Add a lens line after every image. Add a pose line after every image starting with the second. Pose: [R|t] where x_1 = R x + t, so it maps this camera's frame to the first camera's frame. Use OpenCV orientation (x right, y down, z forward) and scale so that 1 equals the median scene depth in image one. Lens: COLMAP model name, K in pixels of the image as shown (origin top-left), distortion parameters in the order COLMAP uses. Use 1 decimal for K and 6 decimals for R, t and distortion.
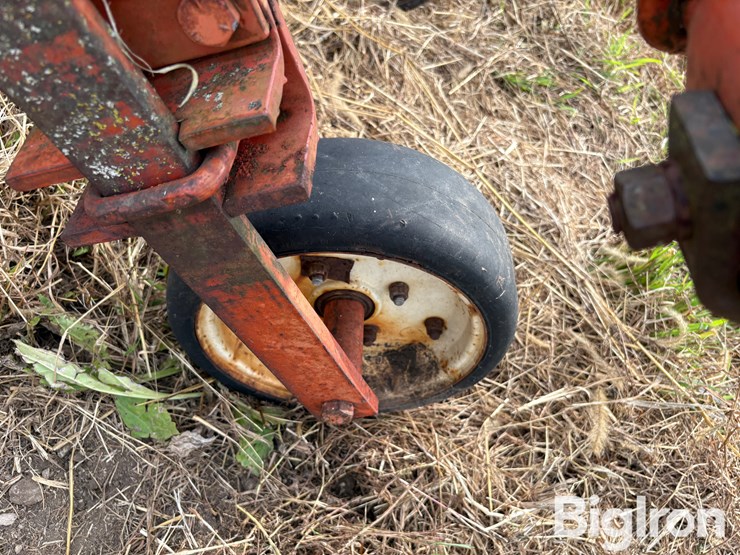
lens RADIAL K [[567.9, 0, 370.3], [0, 567.9, 274.2], [0, 0, 1]] dist [0.033292, -0.045613]
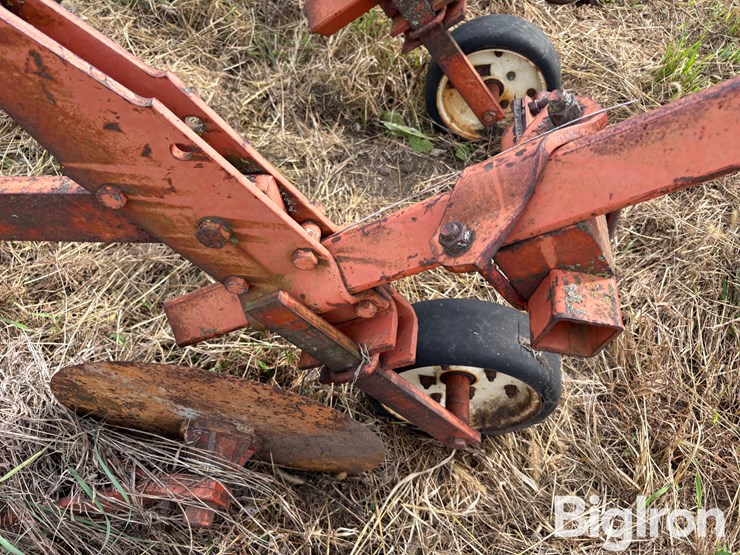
lens RADIAL K [[567.9, 0, 370.3], [0, 567.9, 274.2], [0, 0, 1]] dist [0.033292, -0.045613]
pose [[0.930948, -0.114175, -0.346843, 0.251907], [0.104165, 0.993428, -0.047436, 0.981870], [0.349980, 0.008032, 0.936723, -1.629514]]
